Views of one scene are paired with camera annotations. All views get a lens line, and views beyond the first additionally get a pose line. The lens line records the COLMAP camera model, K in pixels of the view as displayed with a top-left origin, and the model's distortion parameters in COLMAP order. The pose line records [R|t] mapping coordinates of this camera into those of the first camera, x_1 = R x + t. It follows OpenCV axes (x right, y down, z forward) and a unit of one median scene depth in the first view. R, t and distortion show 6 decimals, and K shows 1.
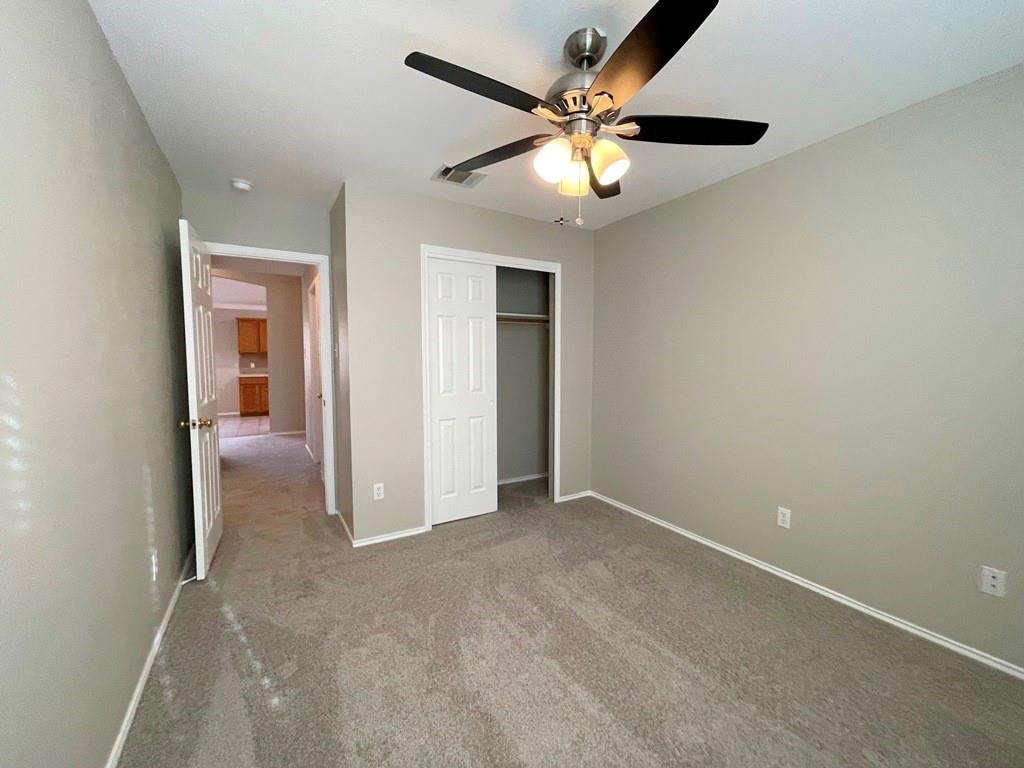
lens RADIAL K [[413.0, 0, 513.1], [0, 413.0, 386.1], [0, 0, 1]] dist [-0.003210, 0.000374]
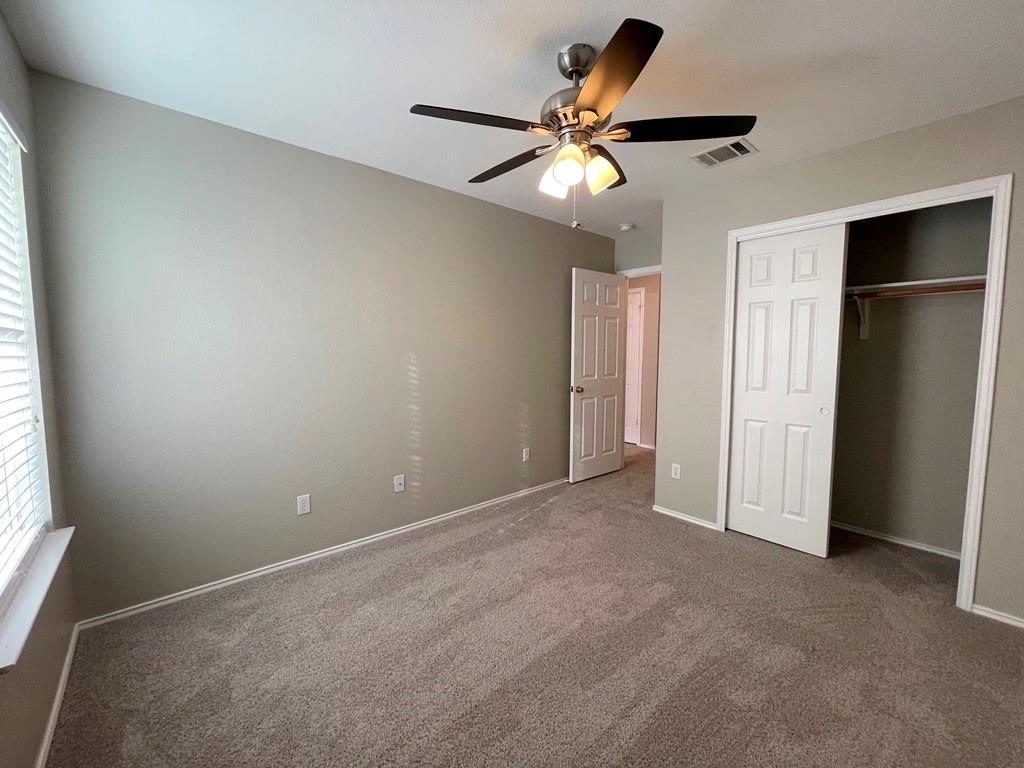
lens RADIAL K [[413.0, 0, 511.4], [0, 413.0, 384.7], [0, 0, 1]] dist [-0.003210, 0.000374]
pose [[0.184400, 0.084182, -0.979240, 0.774572], [-0.072592, 0.994771, 0.071847, -0.025907], [0.980167, 0.057836, 0.189546, 0.411629]]
